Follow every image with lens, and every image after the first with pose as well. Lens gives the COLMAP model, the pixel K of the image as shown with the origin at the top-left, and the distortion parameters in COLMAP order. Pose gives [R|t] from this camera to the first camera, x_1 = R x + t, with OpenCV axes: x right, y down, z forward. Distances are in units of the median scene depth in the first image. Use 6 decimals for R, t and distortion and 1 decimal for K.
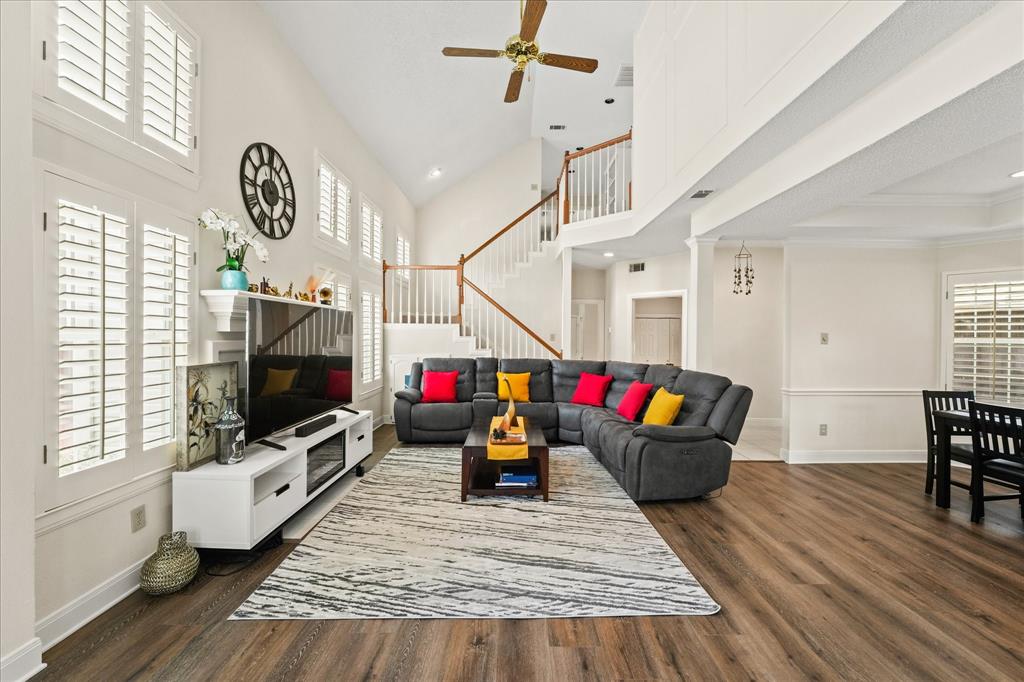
lens RADIAL K [[412.5, 0, 510.3], [0, 412.5, 343.9], [0, 0, 1]] dist [-0.017290, 0.003246]
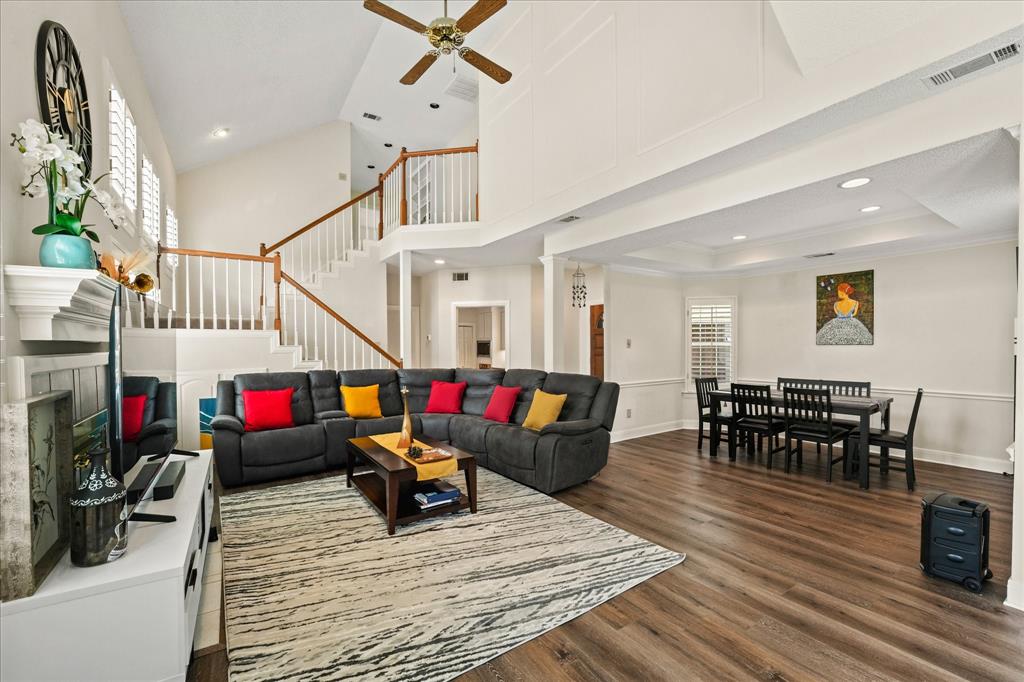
lens RADIAL K [[418.6, 0, 512.3], [0, 418.6, 356.4], [0, 0, 1]] dist [-0.013176, 0.000252]
pose [[0.835052, -0.026139, 0.549550, -0.355625], [0.020359, 0.999655, 0.016612, -0.002662], [-0.549795, -0.002684, 0.835295, 0.118722]]
